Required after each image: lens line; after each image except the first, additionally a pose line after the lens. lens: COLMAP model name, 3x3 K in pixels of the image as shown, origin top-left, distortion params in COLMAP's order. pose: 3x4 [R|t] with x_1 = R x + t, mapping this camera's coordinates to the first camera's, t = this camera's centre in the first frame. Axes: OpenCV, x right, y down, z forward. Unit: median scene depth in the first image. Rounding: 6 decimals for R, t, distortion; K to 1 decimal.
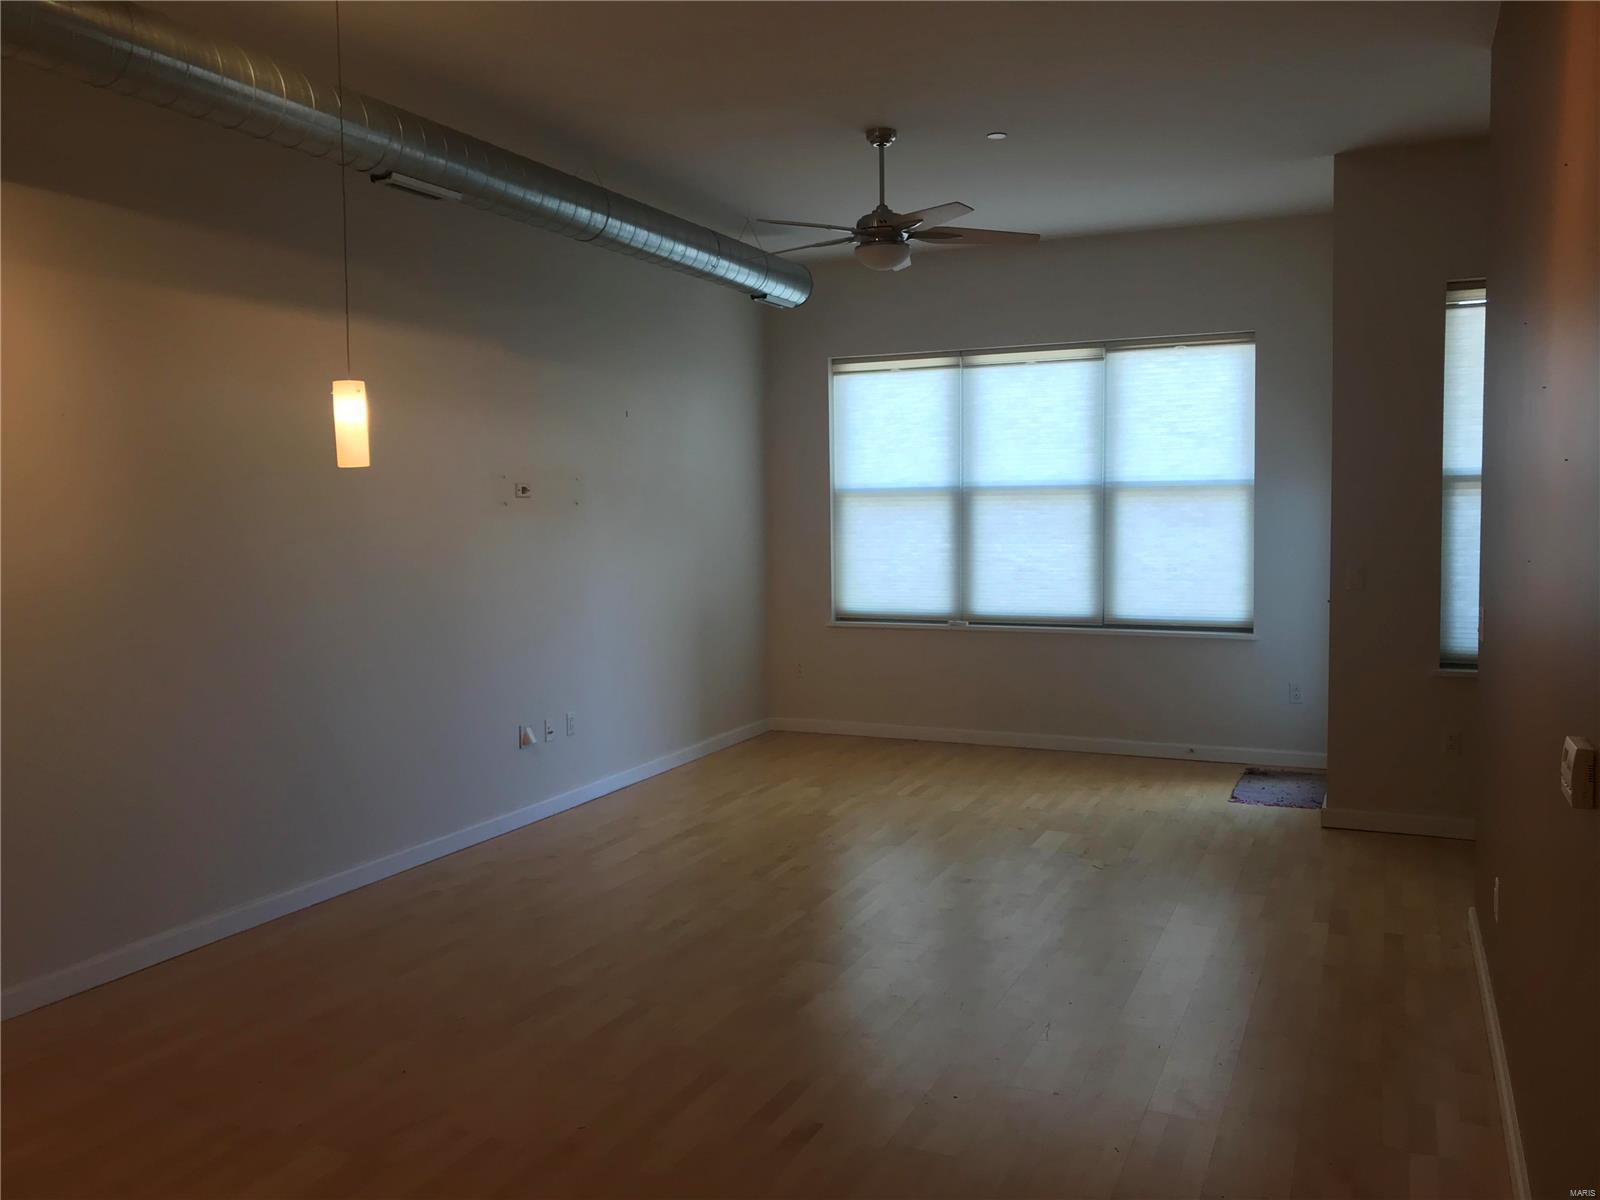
lens RADIAL K [[1312.5, 0, 804.7], [0, 1312.5, 573.1], [0, 0, 1]] dist [0.089055, -0.148963]
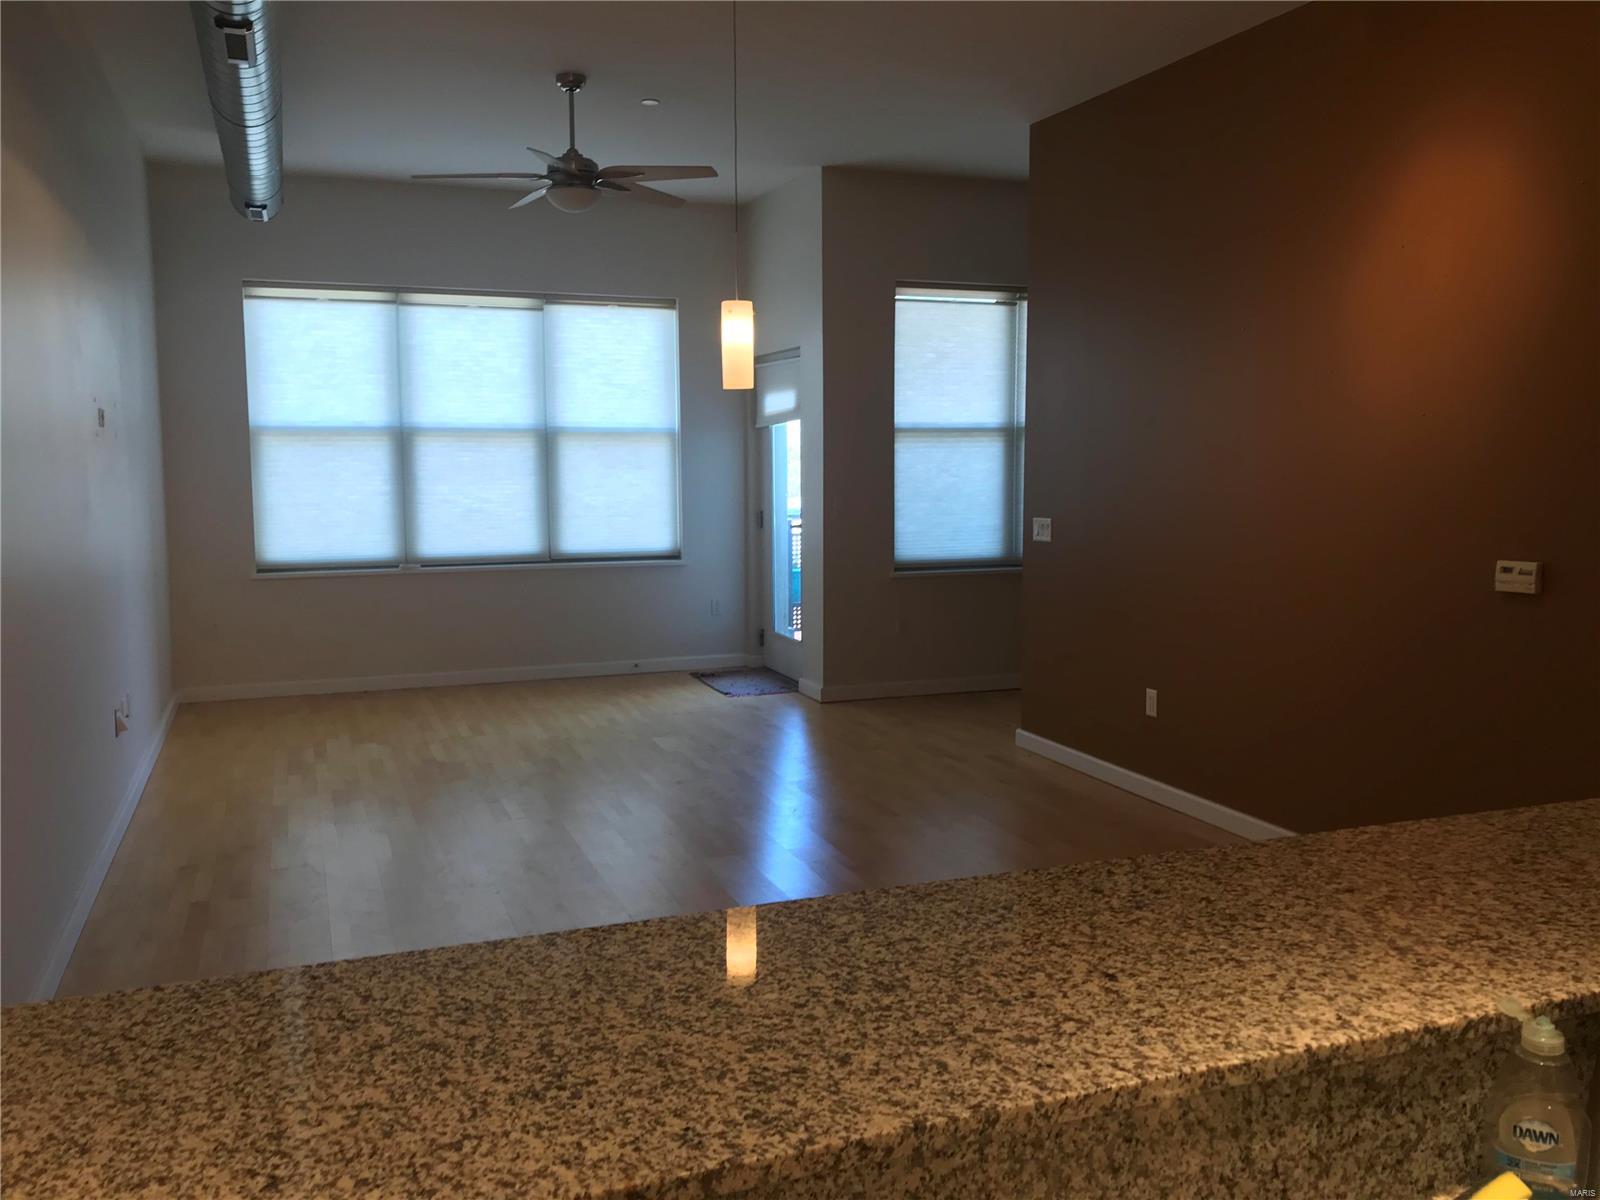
lens RADIAL K [[1312.5, 0, 804.7], [0, 1312.5, 573.1], [0, 0, 1]] dist [0.089055, -0.148963]
pose [[0.704579, -0.055529, 0.707449, -0.386064], [0.030436, 0.998381, 0.048053, 0.004601], [-0.708972, -0.012325, 0.705129, 0.096722]]
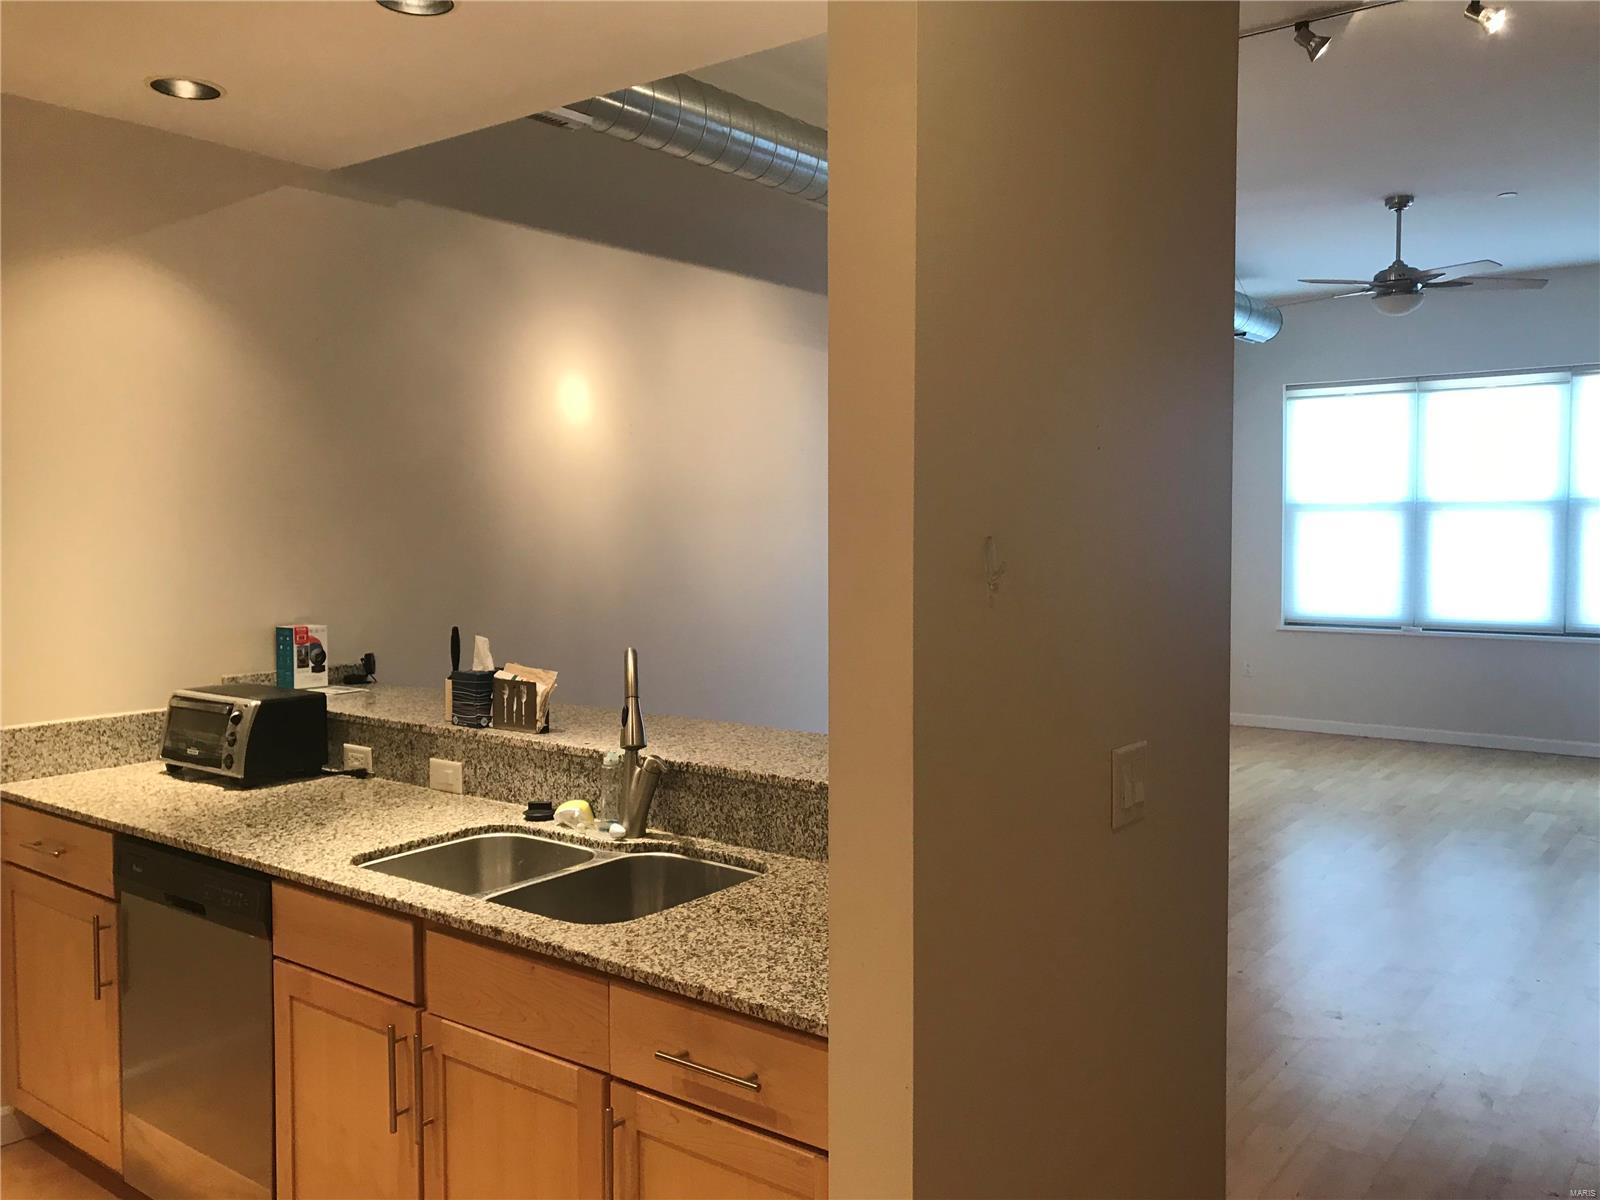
lens RADIAL K [[1327.1, 0, 803.4], [0, 1327.1, 577.4], [0, 0, 1]] dist [0.026196, -0.004022]
pose [[0.973759, 0.015393, -0.227059, -0.124381], [-0.017469, 0.999822, -0.007137, 0.012666], [0.226909, 0.010917, 0.973855, -0.182147]]
